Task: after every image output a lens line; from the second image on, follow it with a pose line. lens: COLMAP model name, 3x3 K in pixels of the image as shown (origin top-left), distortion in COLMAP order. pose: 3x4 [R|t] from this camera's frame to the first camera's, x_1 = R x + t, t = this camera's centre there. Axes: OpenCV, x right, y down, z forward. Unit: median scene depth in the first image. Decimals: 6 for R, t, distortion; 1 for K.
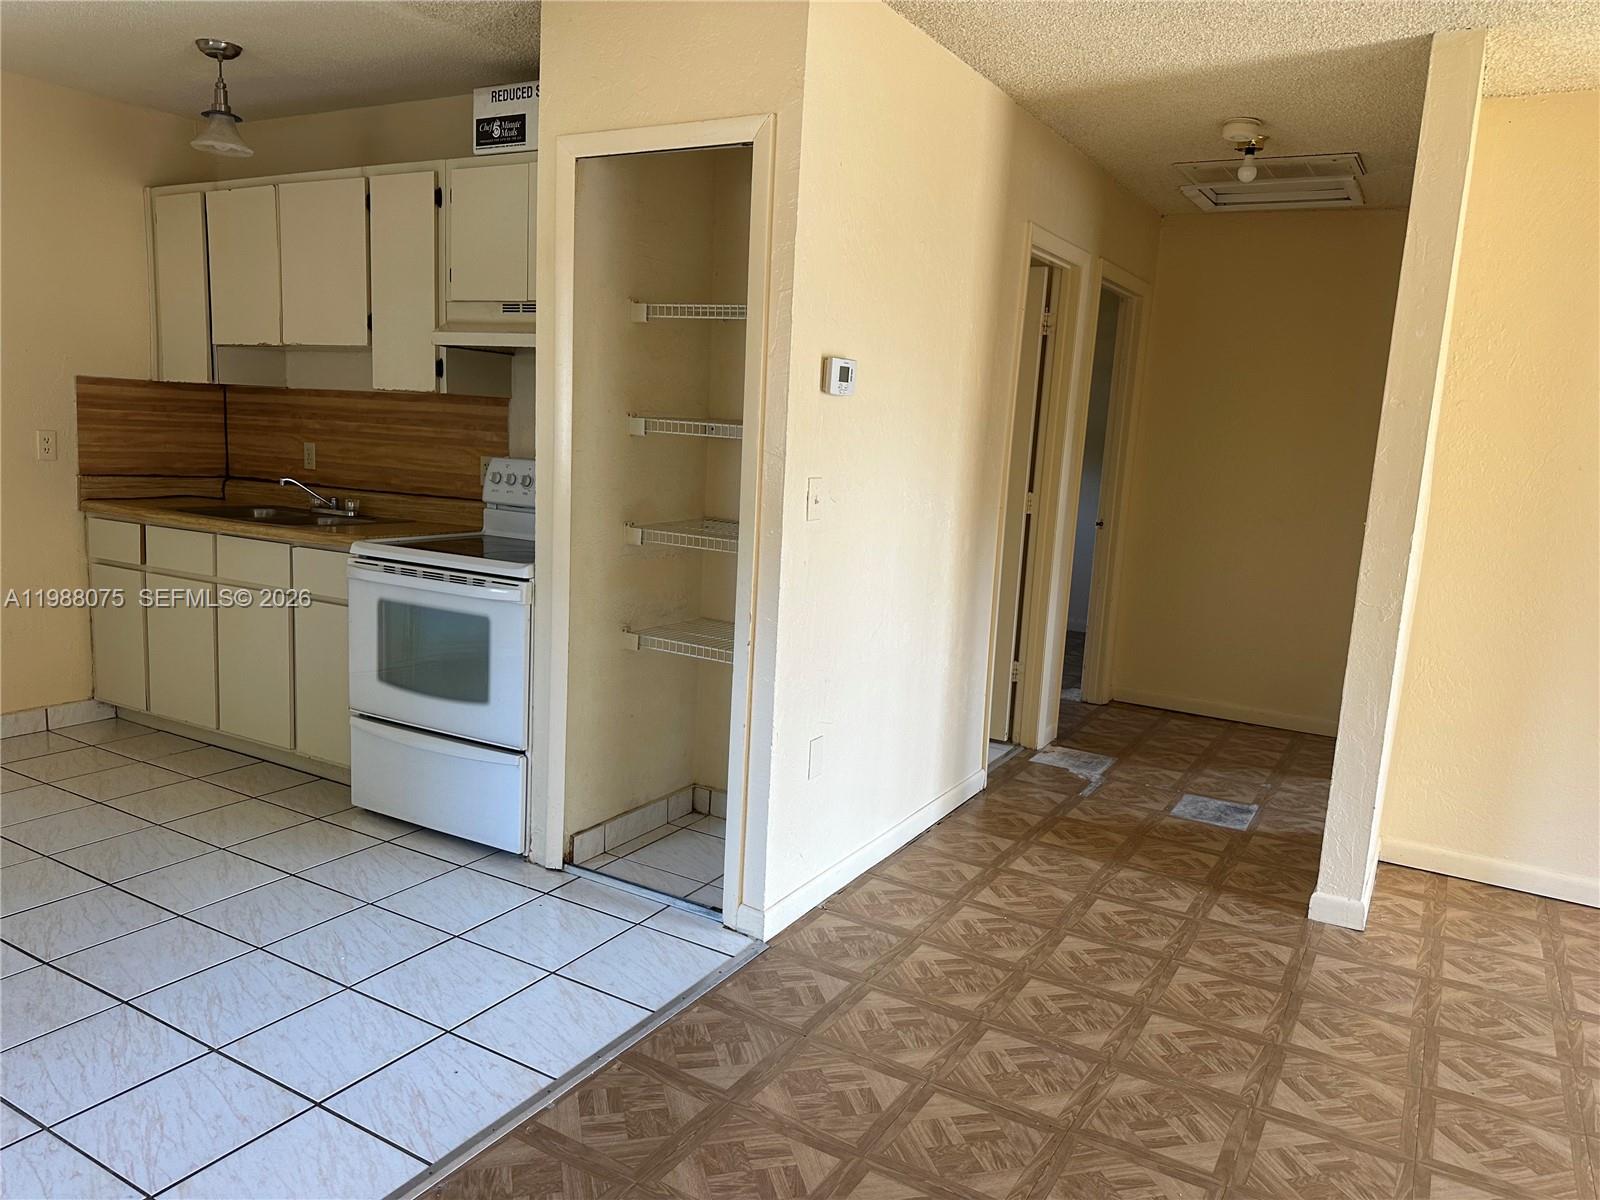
lens RADIAL K [[1119.1, 0, 807.0], [0, 1119.1, 606.7], [0, 0, 1]] dist [0.059776, -0.080050]
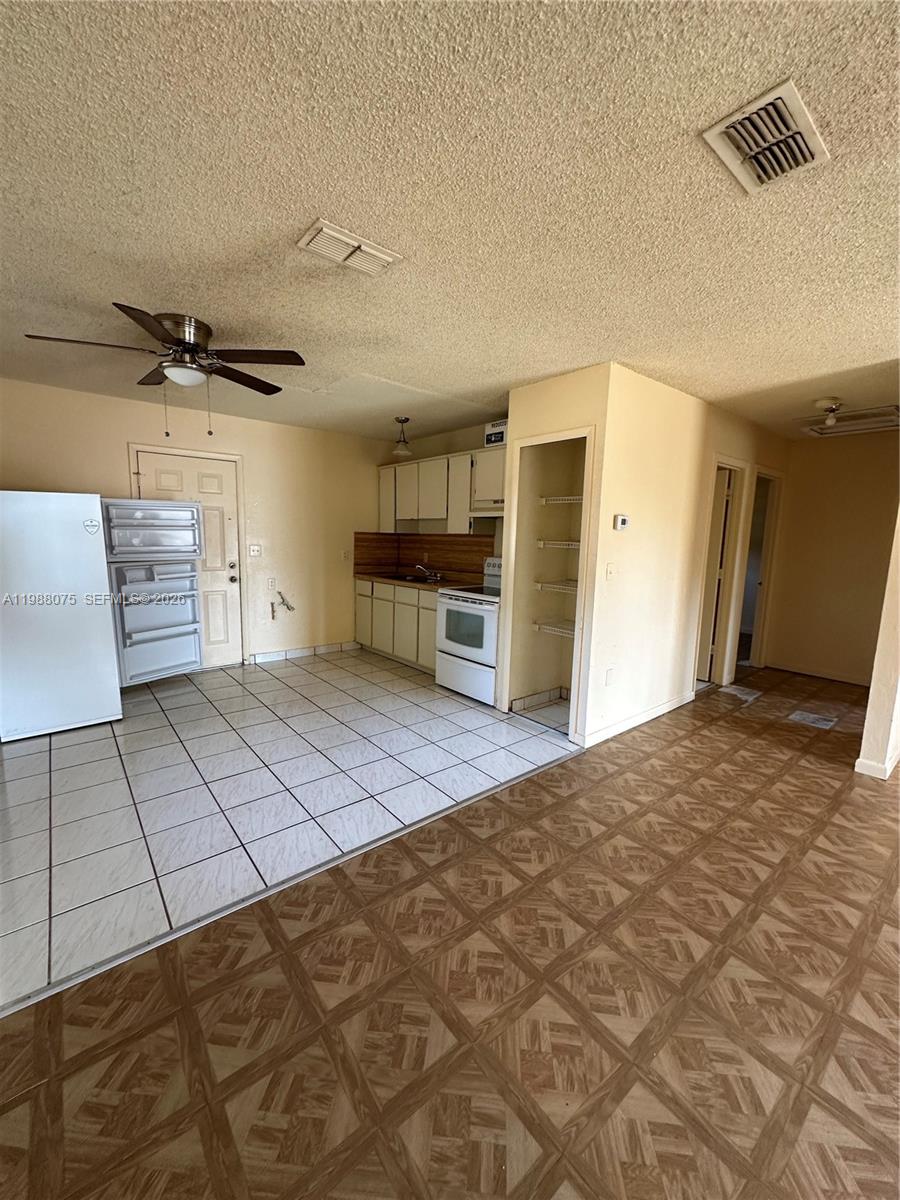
lens RADIAL K [[477.1, 0, 450.0], [0, 477.1, 601.1], [0, 0, 1]] dist [-0.006134, 0.001572]
pose [[0.936797, 0.019195, -0.349346, 0.037539], [-0.031826, 0.999029, -0.030454, 0.009831], [0.348422, 0.039647, 0.936499, -0.097335]]
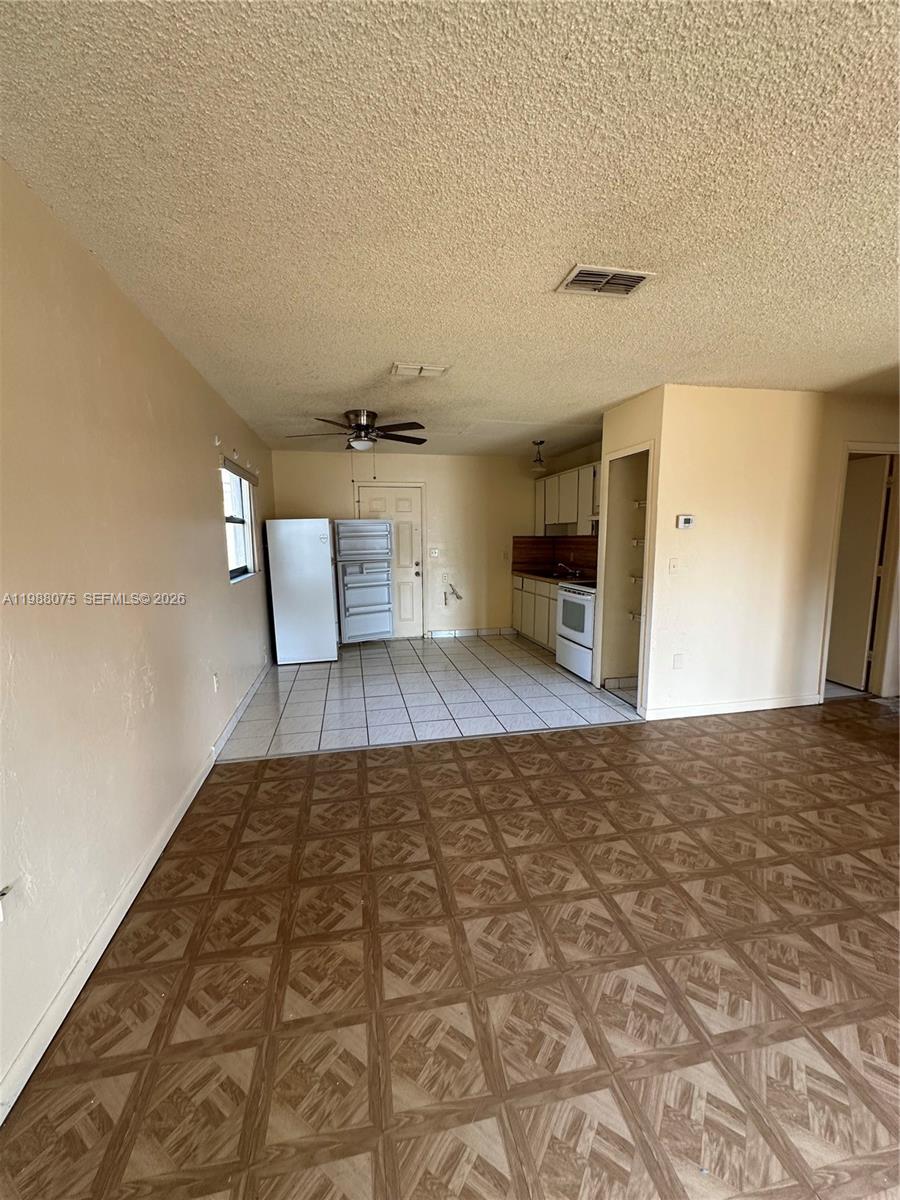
lens RADIAL K [[477.1, 0, 448.0], [0, 477.1, 599.2], [0, 0, 1]] dist [-0.006134, 0.001572]
pose [[0.662880, 0.041781, -0.747559, 0.436106], [-0.078802, 0.996790, -0.014165, 0.039451], [0.744567, 0.068299, 0.664045, -0.172100]]
